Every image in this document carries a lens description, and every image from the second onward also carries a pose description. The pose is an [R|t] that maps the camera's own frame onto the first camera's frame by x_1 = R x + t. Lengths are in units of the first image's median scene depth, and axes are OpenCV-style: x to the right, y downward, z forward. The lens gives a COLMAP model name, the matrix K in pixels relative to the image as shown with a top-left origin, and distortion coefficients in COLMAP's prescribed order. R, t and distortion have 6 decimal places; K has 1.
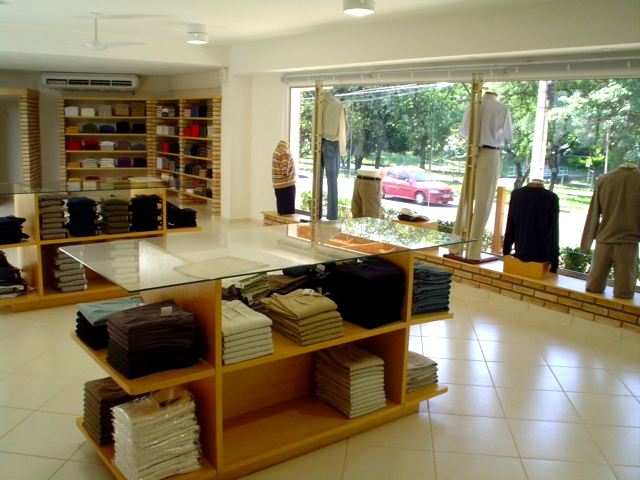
lens RADIAL K [[625.3, 0, 319.2], [0, 625.3, 236.7], [0, 0, 1]] dist [-0.067112, 0.000000]
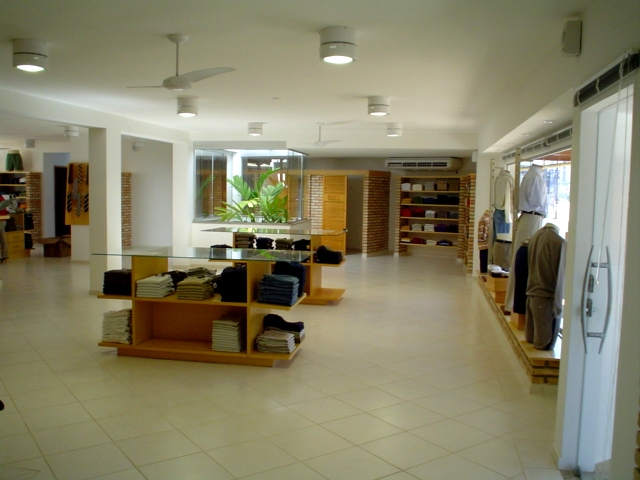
lens RADIAL K [[625.3, 0, 318.8], [0, 625.3, 241.5], [0, 0, 1]] dist [-0.067112, 0.000000]
pose [[0.694880, 0.051062, -0.717311, 0.412673], [-0.132980, 0.989397, -0.058391, 0.011429], [0.706724, 0.135963, 0.694302, -0.023605]]
